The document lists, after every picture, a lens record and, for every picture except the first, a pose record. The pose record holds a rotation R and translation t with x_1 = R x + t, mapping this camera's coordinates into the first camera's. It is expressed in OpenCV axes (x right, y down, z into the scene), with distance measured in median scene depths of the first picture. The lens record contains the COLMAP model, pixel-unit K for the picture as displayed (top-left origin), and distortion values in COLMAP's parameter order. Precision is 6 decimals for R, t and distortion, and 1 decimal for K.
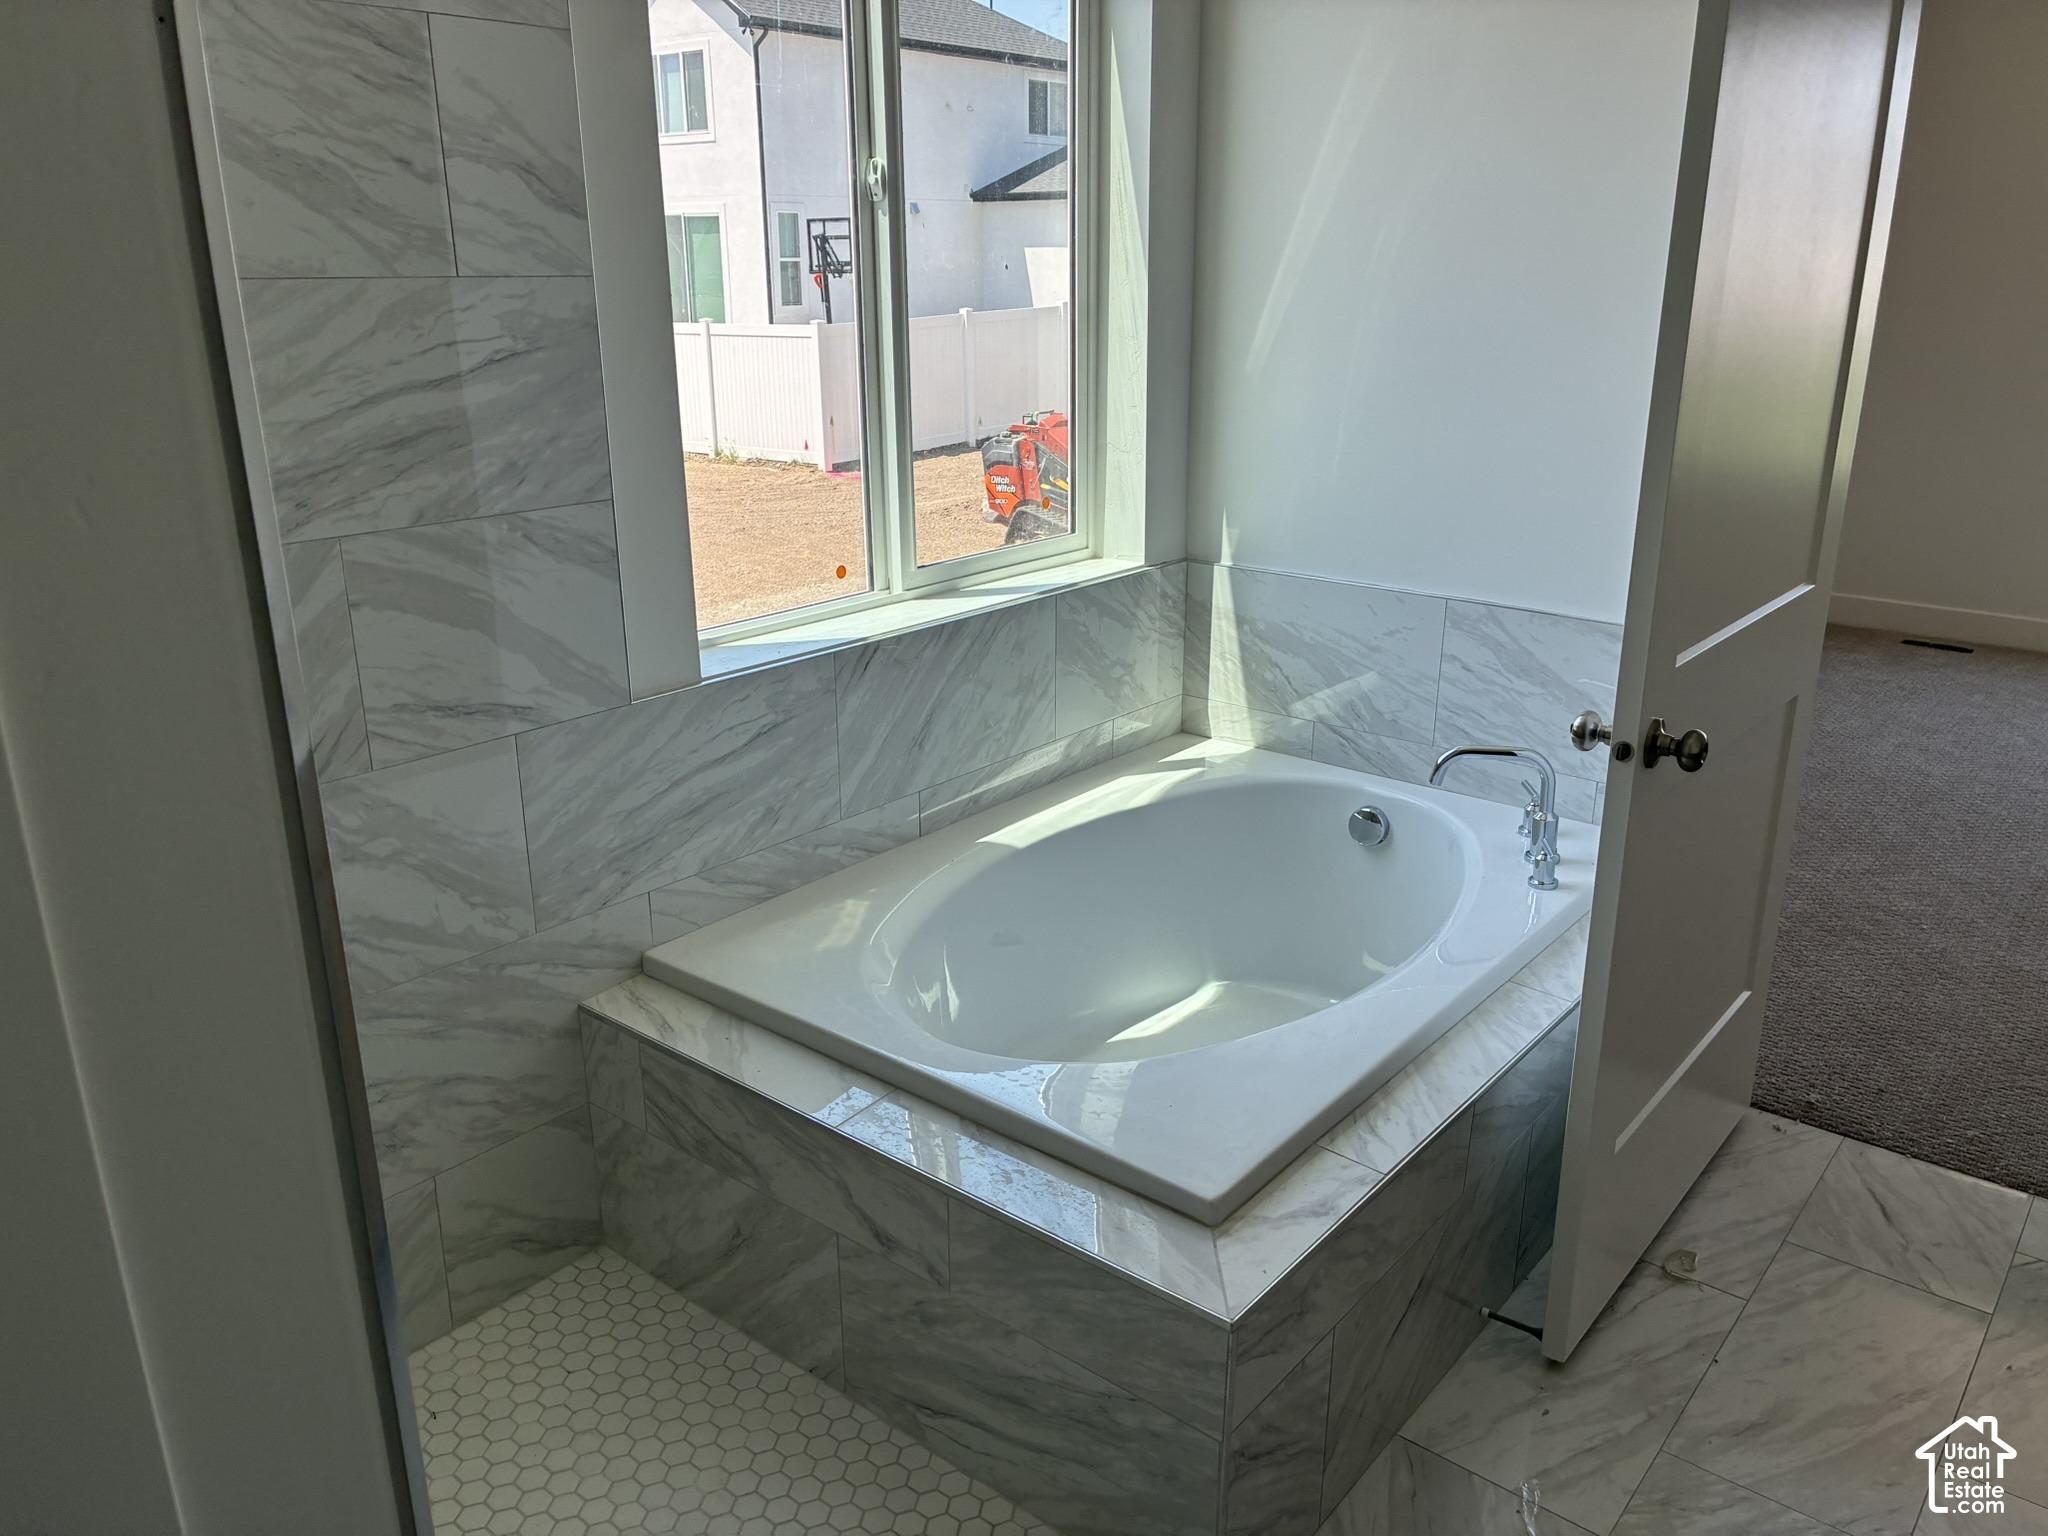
lens RADIAL K [[1577.0, 0, 1030.8], [0, 1577.0, 758.9], [0, 0, 1]] dist [0.047603, -0.069262]
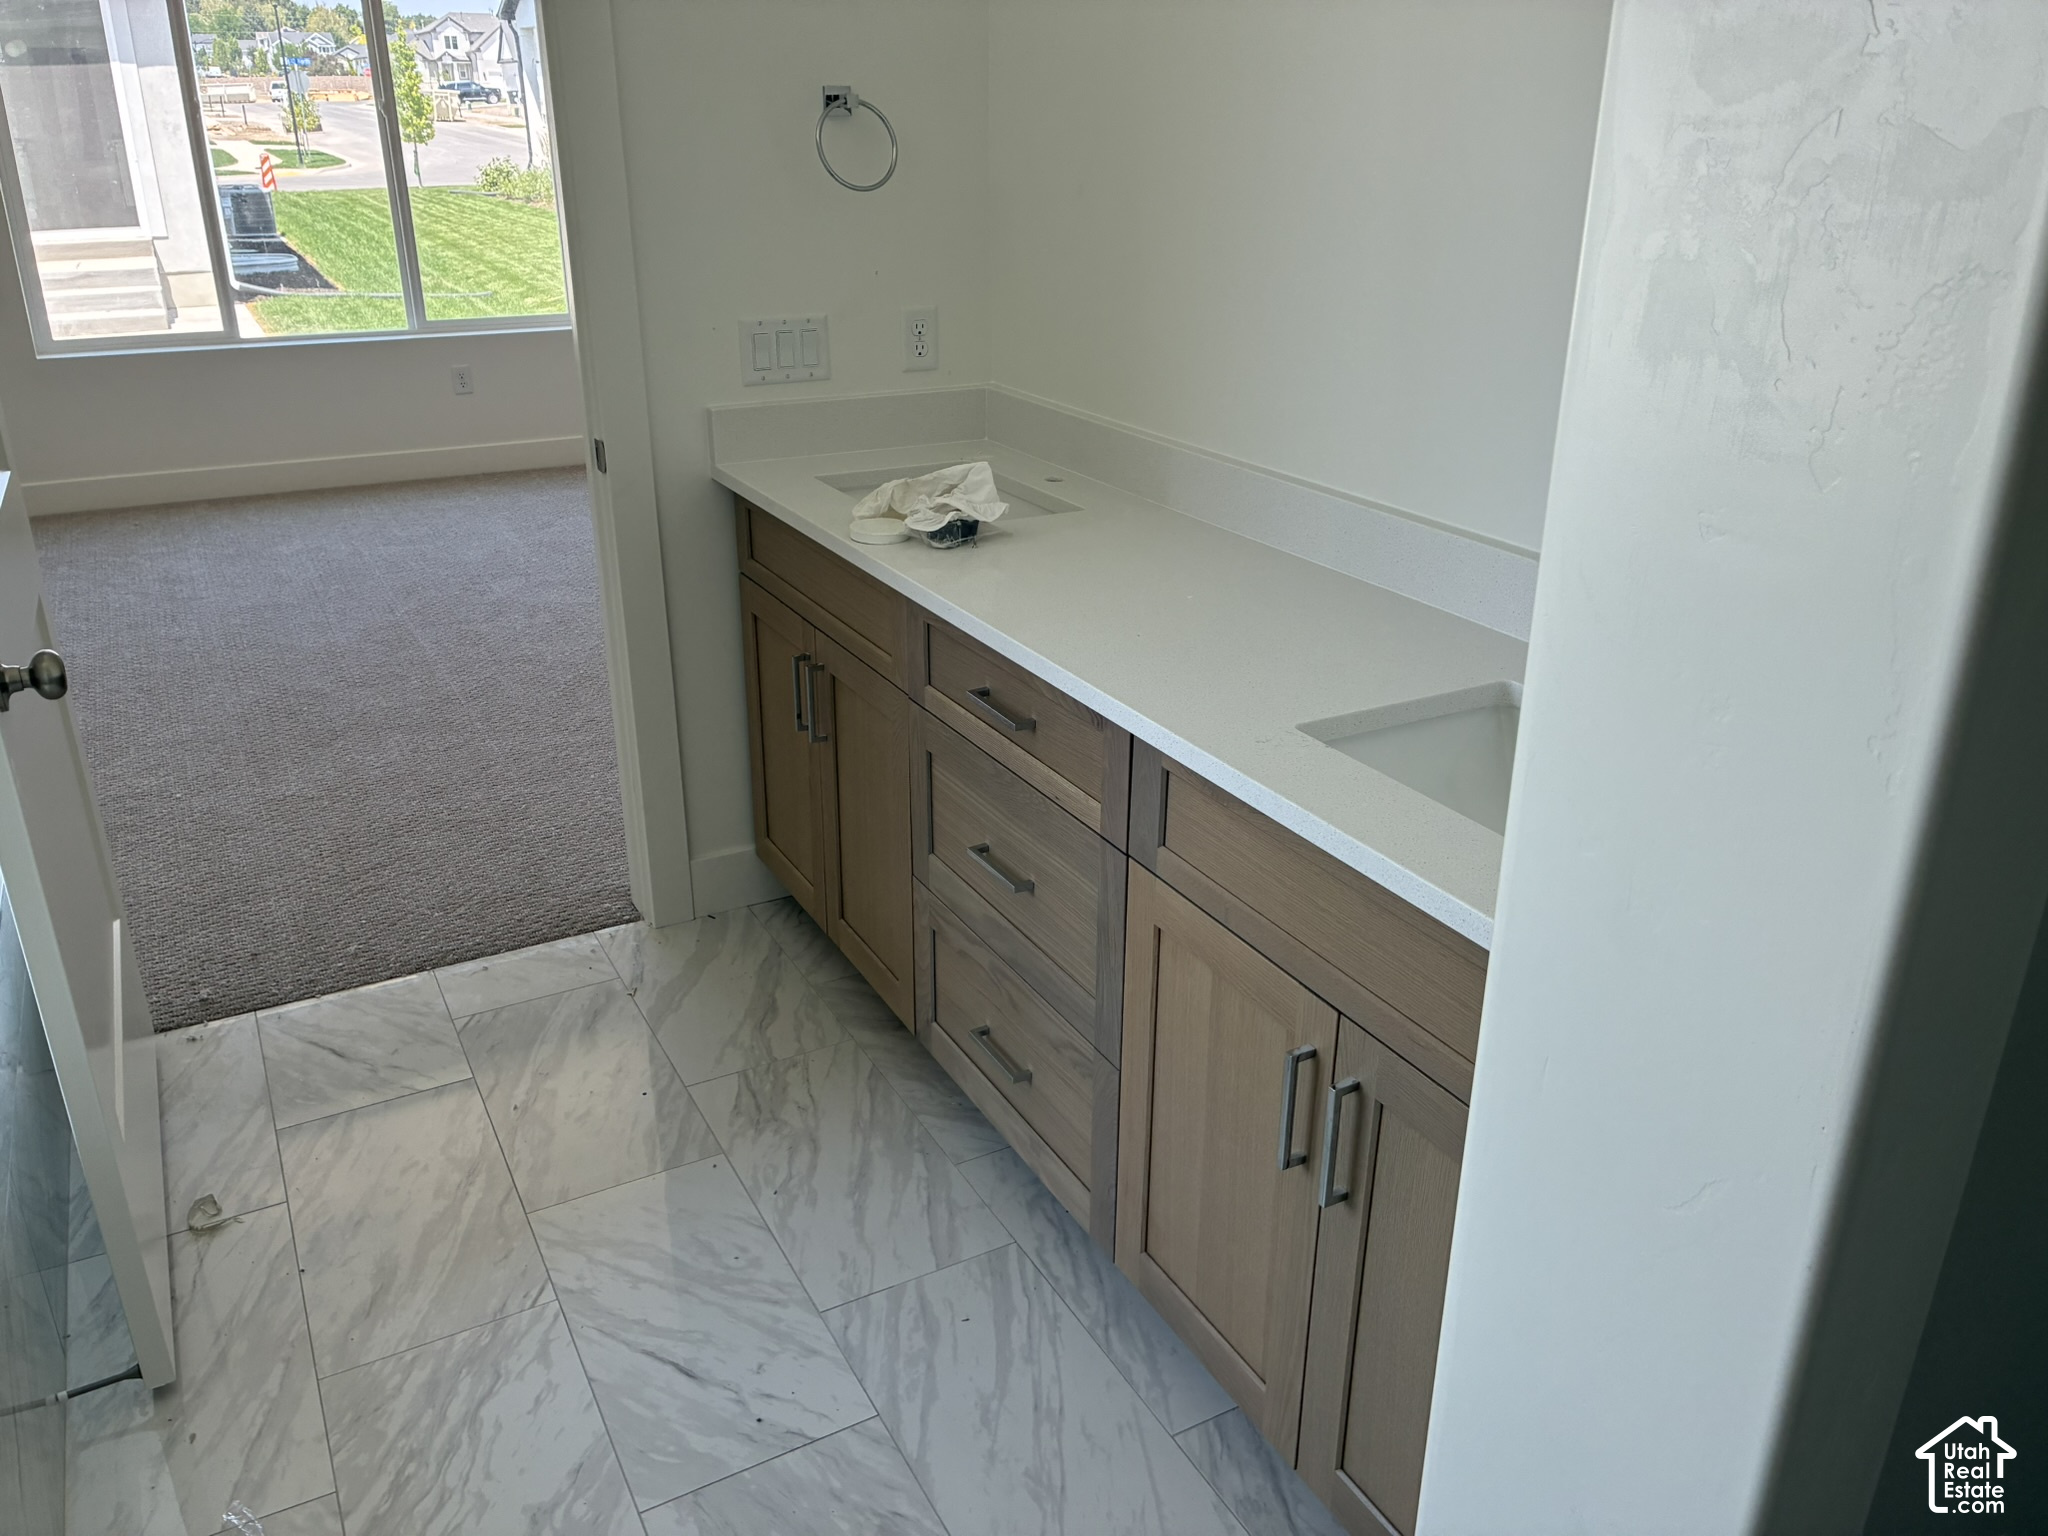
lens RADIAL K [[1577.0, 0, 1030.8], [0, 1577.0, 758.9], [0, 0, 1]] dist [0.047603, -0.069262]
pose [[0.368060, -0.355100, 0.859323, -0.118616], [0.285047, 0.922791, 0.259238, -0.029306], [-0.885031, 0.149532, 0.440863, 0.135289]]
